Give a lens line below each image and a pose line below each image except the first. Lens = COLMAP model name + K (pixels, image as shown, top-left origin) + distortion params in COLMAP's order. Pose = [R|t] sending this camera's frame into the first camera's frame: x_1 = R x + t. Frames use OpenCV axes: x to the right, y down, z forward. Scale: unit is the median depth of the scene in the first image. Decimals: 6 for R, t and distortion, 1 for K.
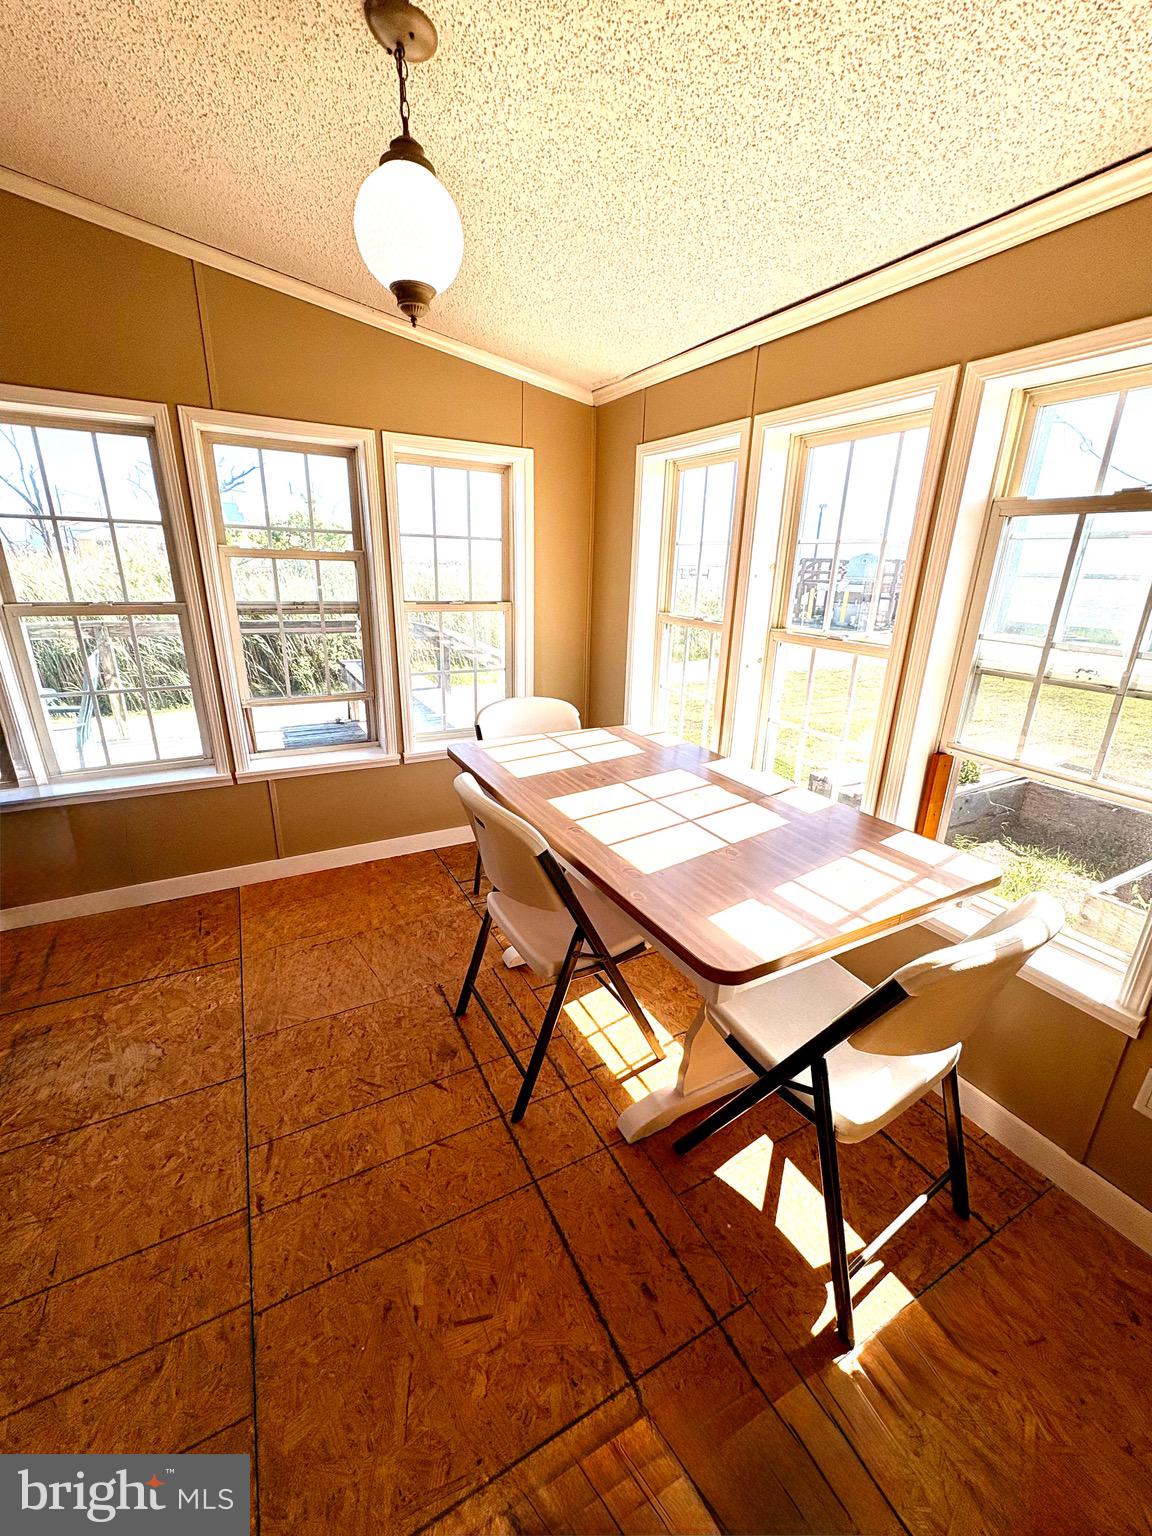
lens RADIAL K [[612.1, 0, 575.0], [0, 612.1, 765.2], [0, 0, 1]] dist [-0.003836, 0.000151]
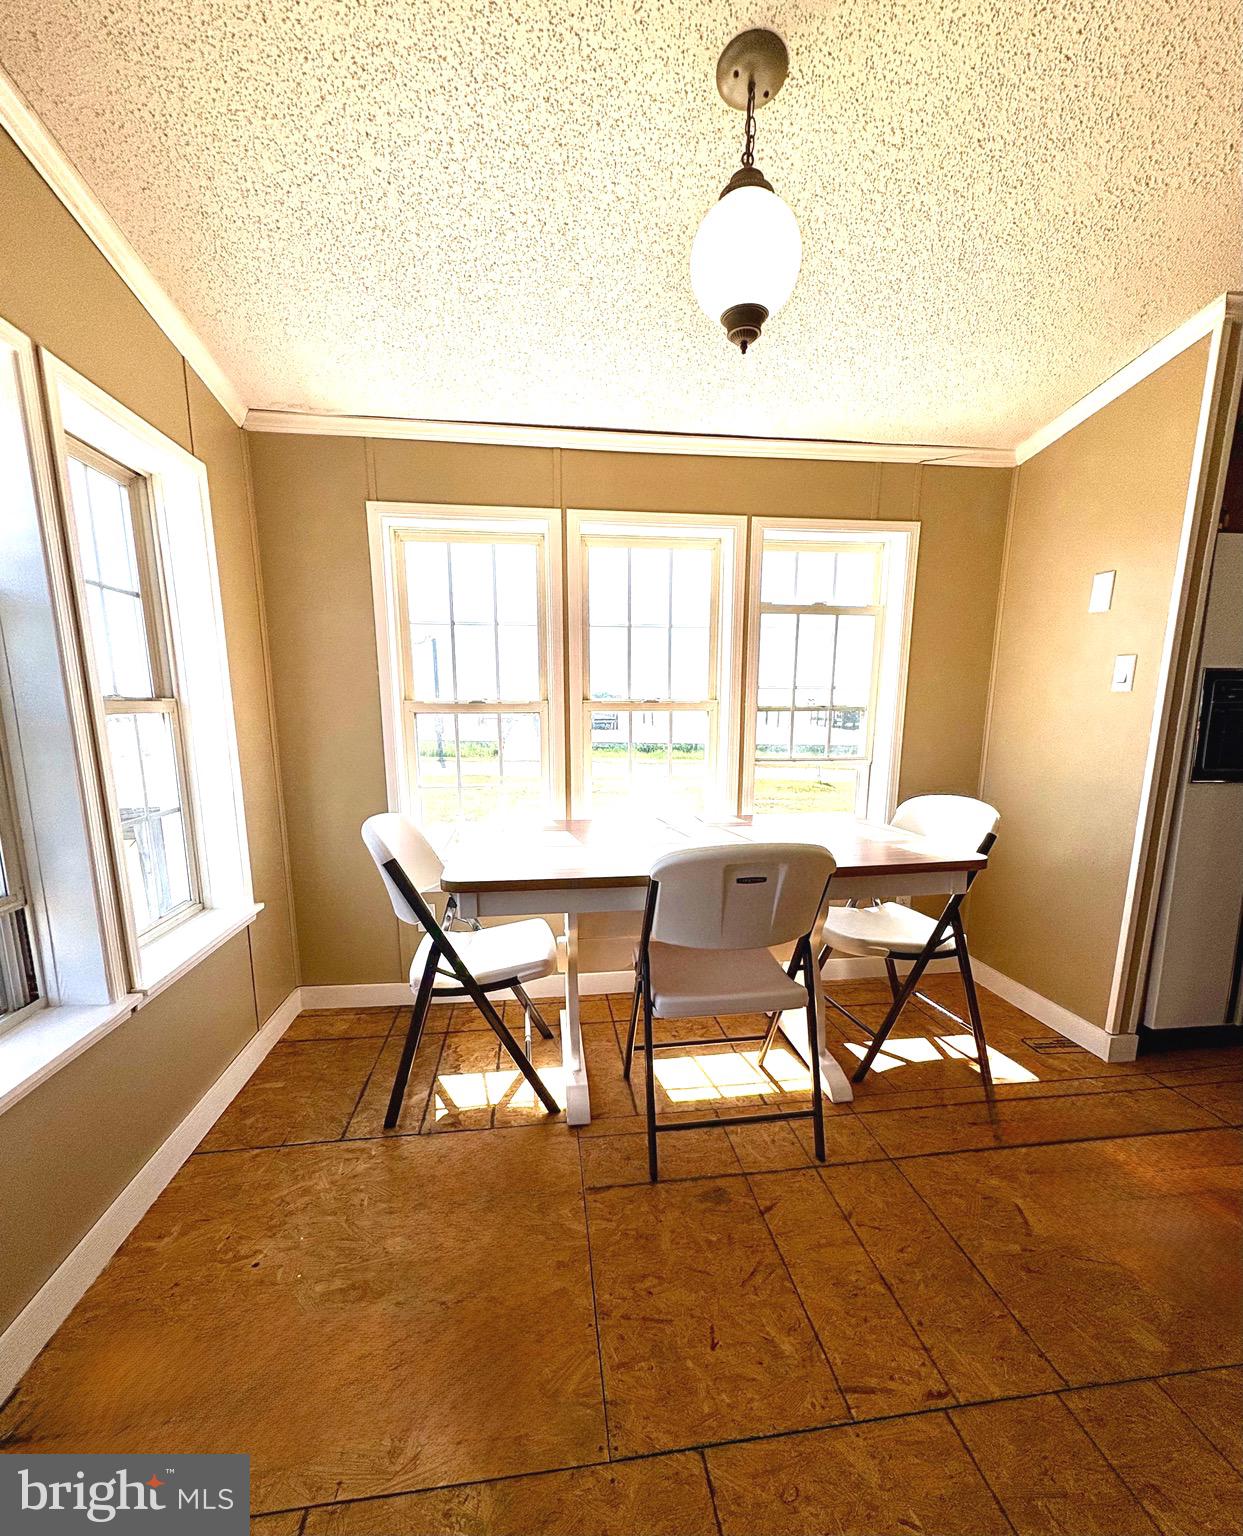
lens RADIAL K [[665.1, 0, 619.9], [0, 665.1, 826.1], [0, 0, 1]] dist [-0.000020, -0.000415]
pose [[0.354958, -0.199031, 0.913450, -1.214134], [0.308048, 0.947410, 0.086726, -0.142852], [-0.882673, 0.250602, 0.397602, 0.801501]]
